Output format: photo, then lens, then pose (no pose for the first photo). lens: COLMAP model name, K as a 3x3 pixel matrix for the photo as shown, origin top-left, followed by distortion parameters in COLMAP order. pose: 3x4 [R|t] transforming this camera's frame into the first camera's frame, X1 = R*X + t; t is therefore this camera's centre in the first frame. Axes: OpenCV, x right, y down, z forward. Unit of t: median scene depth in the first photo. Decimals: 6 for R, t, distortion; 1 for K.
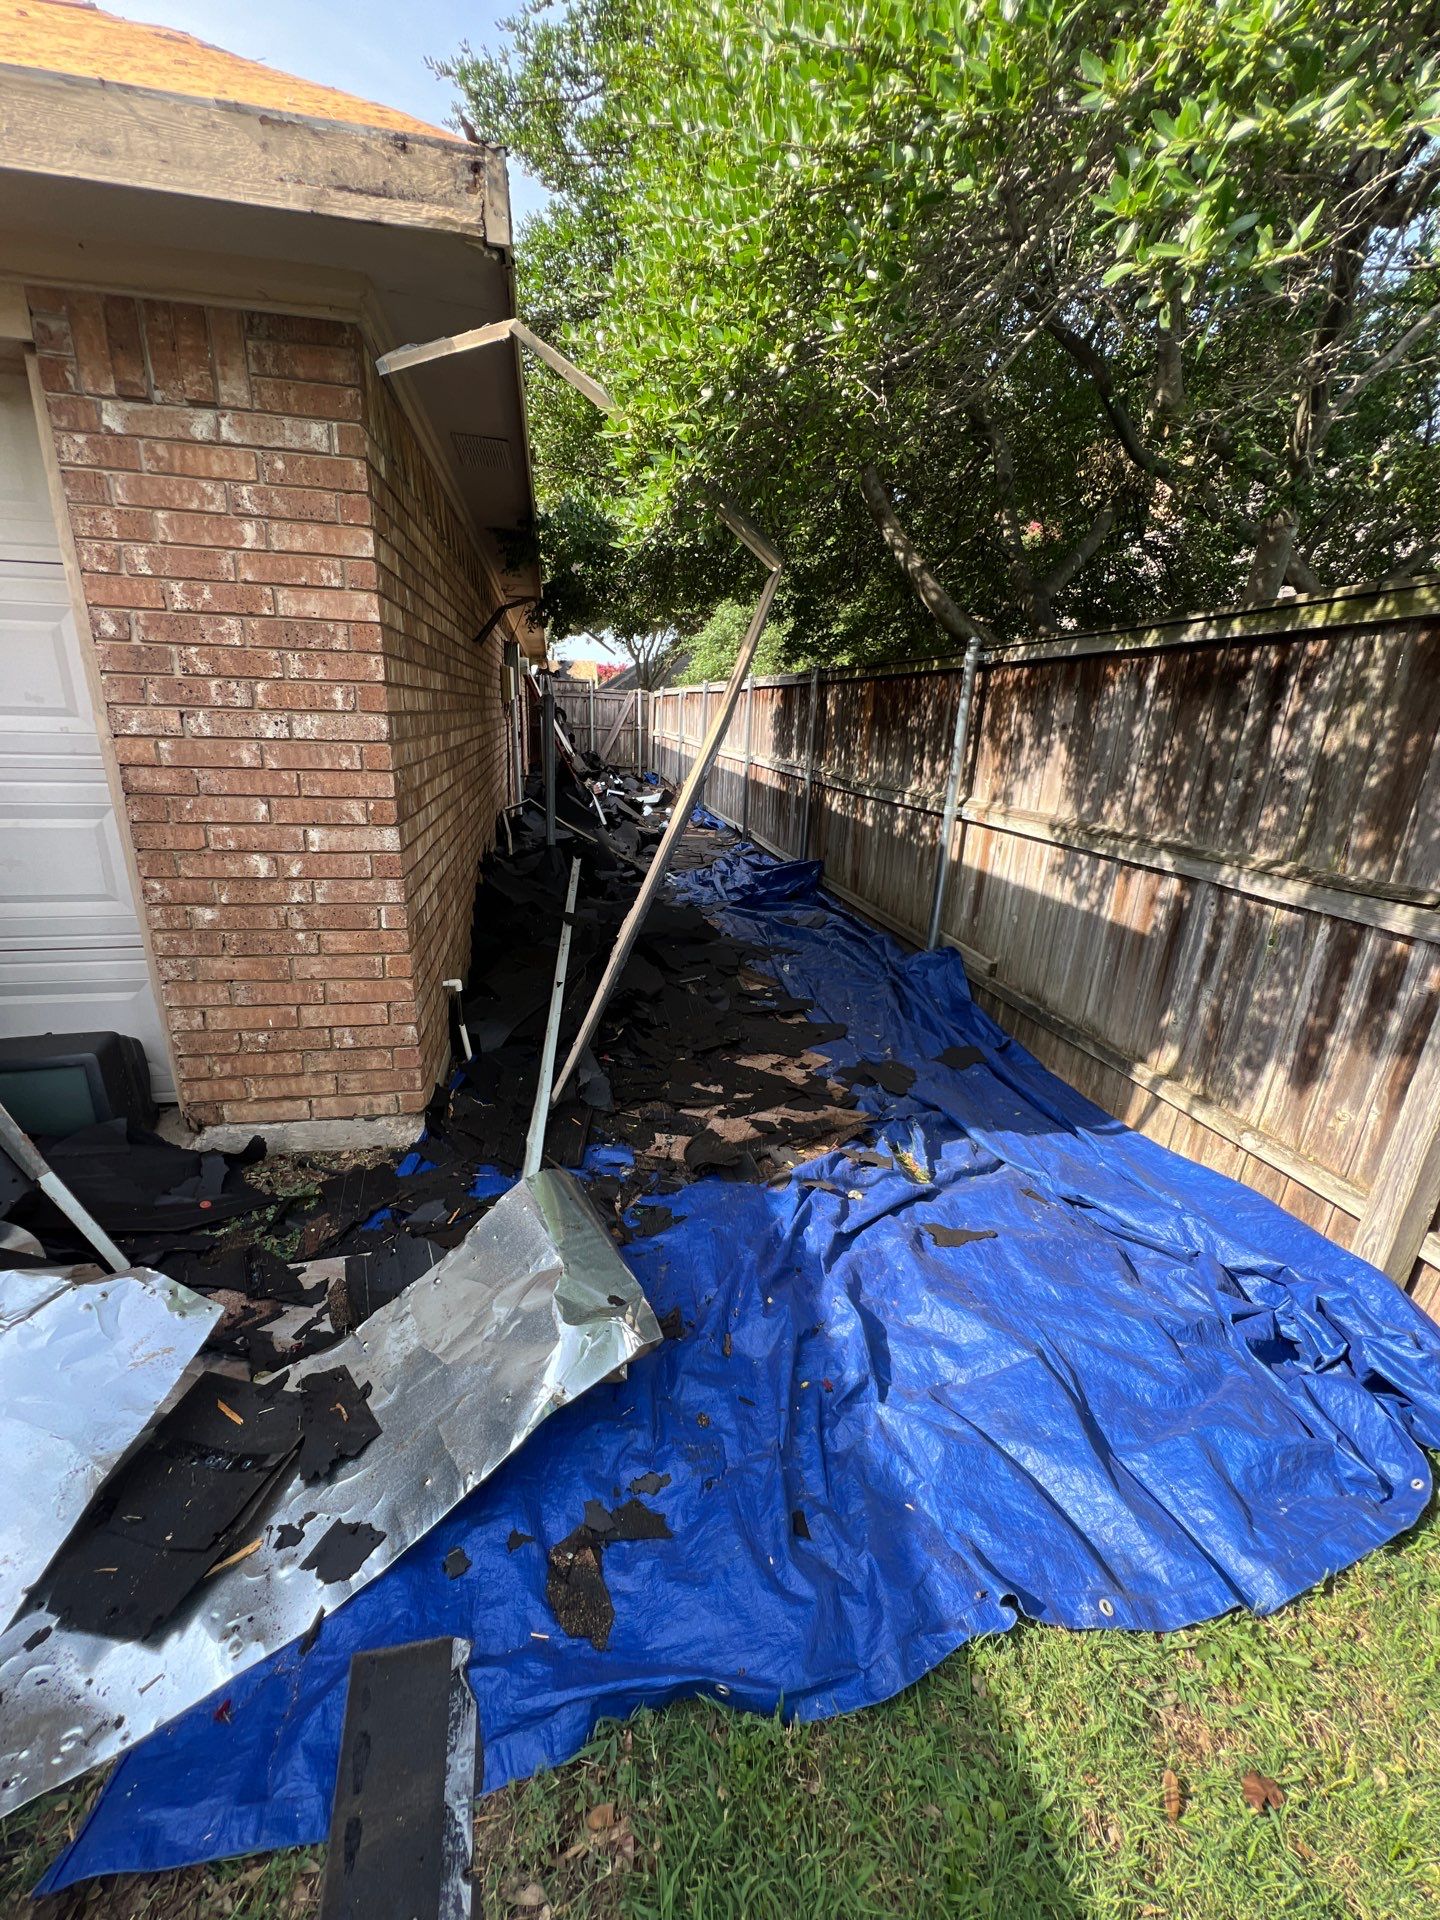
lens RADIAL K [[768.4, 0, 717.0], [0, 768.4, 962.4], [0, 0, 1]] dist [-0.001884, 0.000284]
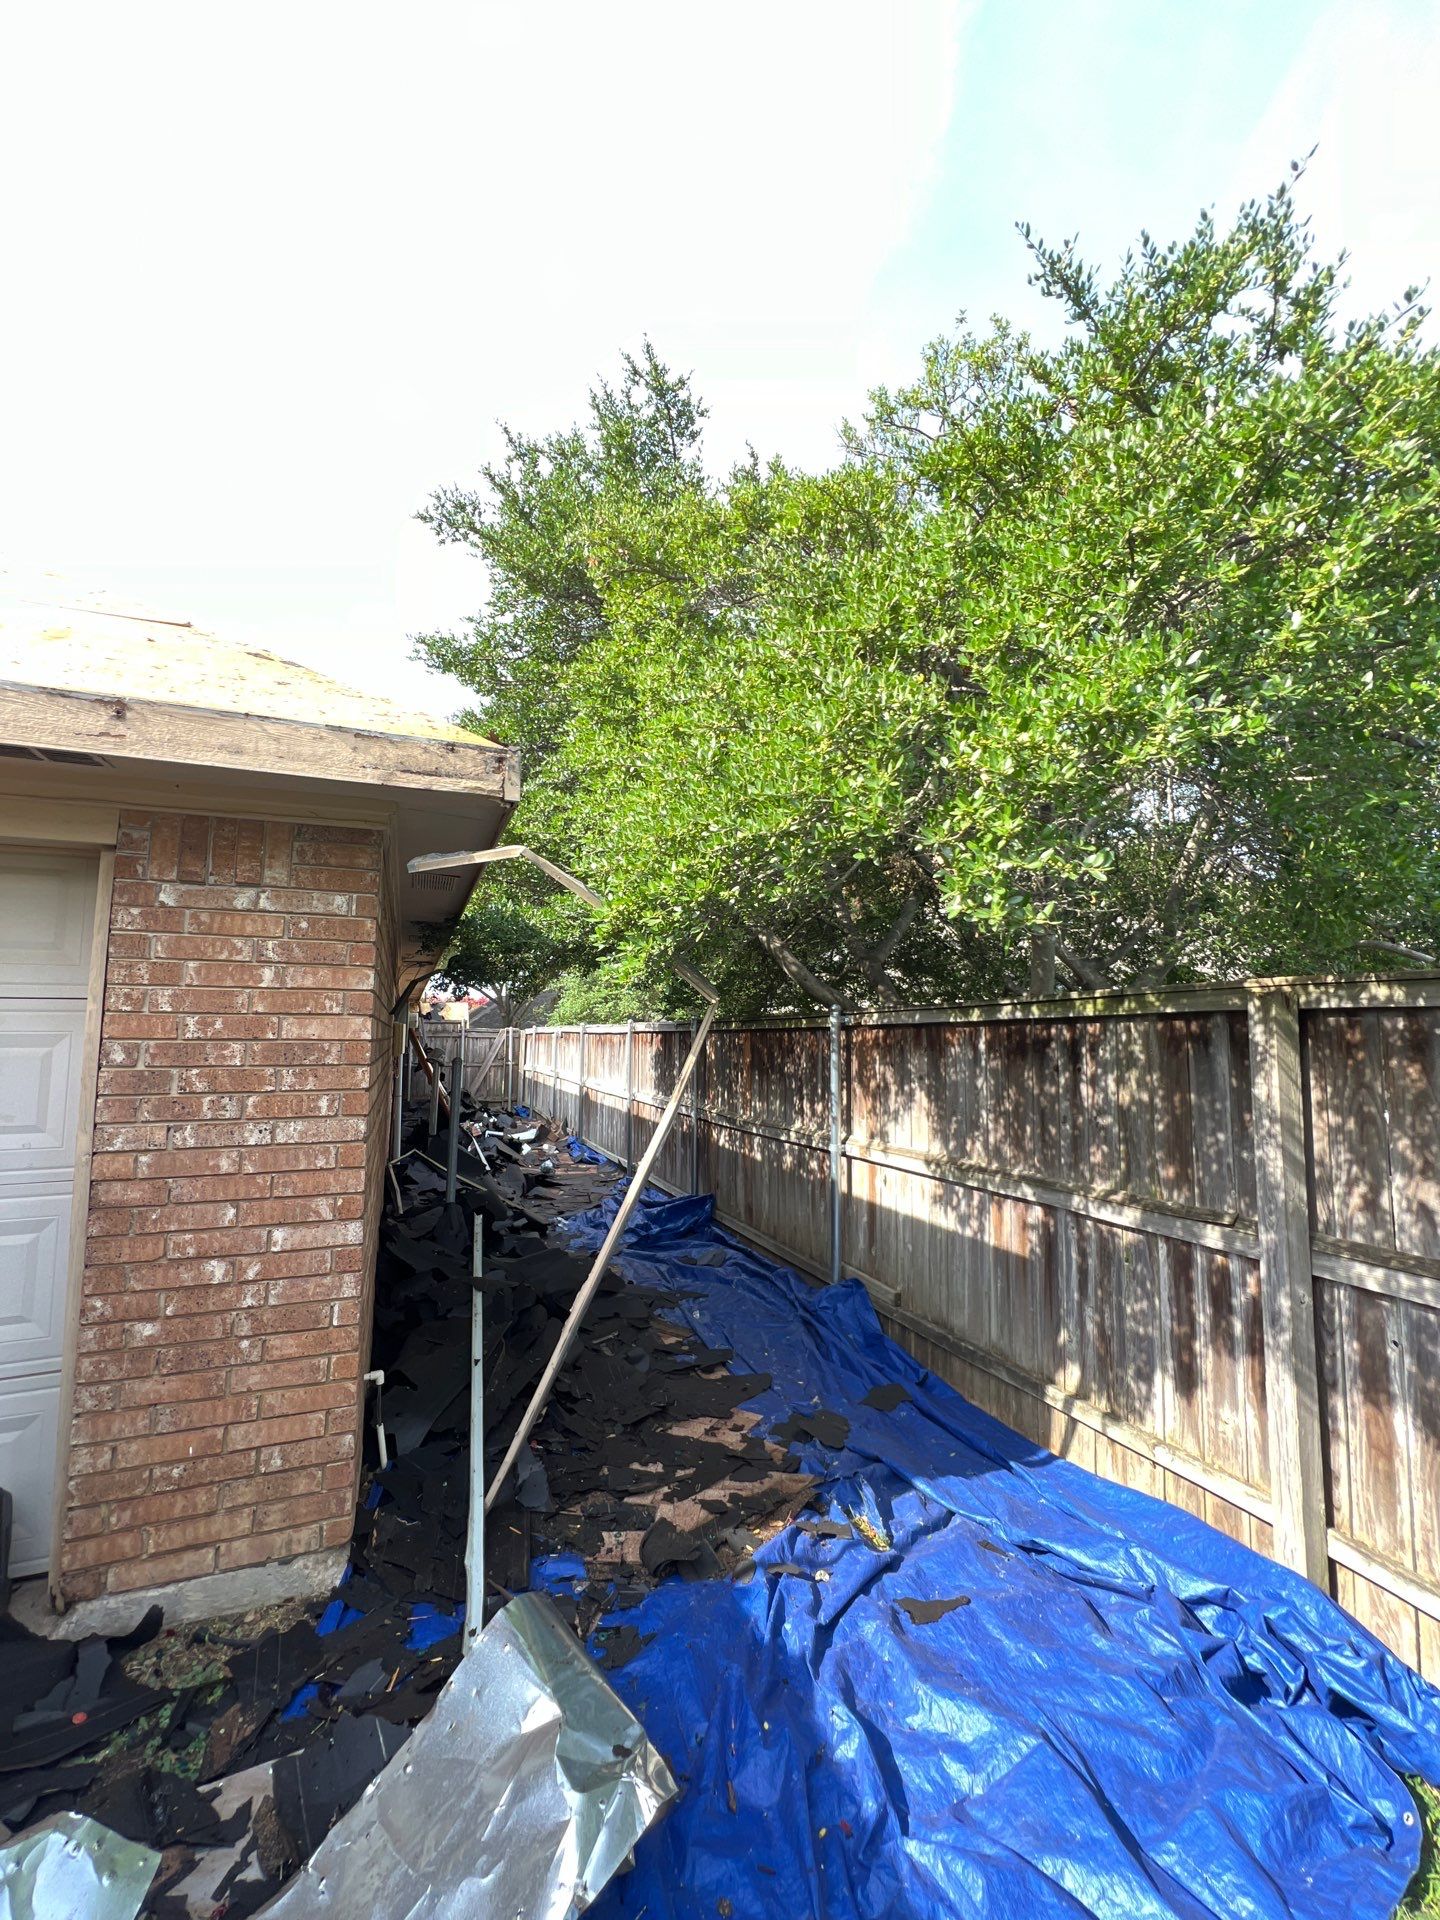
lens RADIAL K [[768.4, 0, 719.7], [0, 768.4, 966.0], [0, 0, 1]] dist [-0.001884, 0.000284]
pose [[0.982164, -0.016880, 0.187266, -0.127110], [0.089181, 0.918627, -0.384931, -0.046733], [-0.165530, 0.394766, 0.903748, -0.170488]]
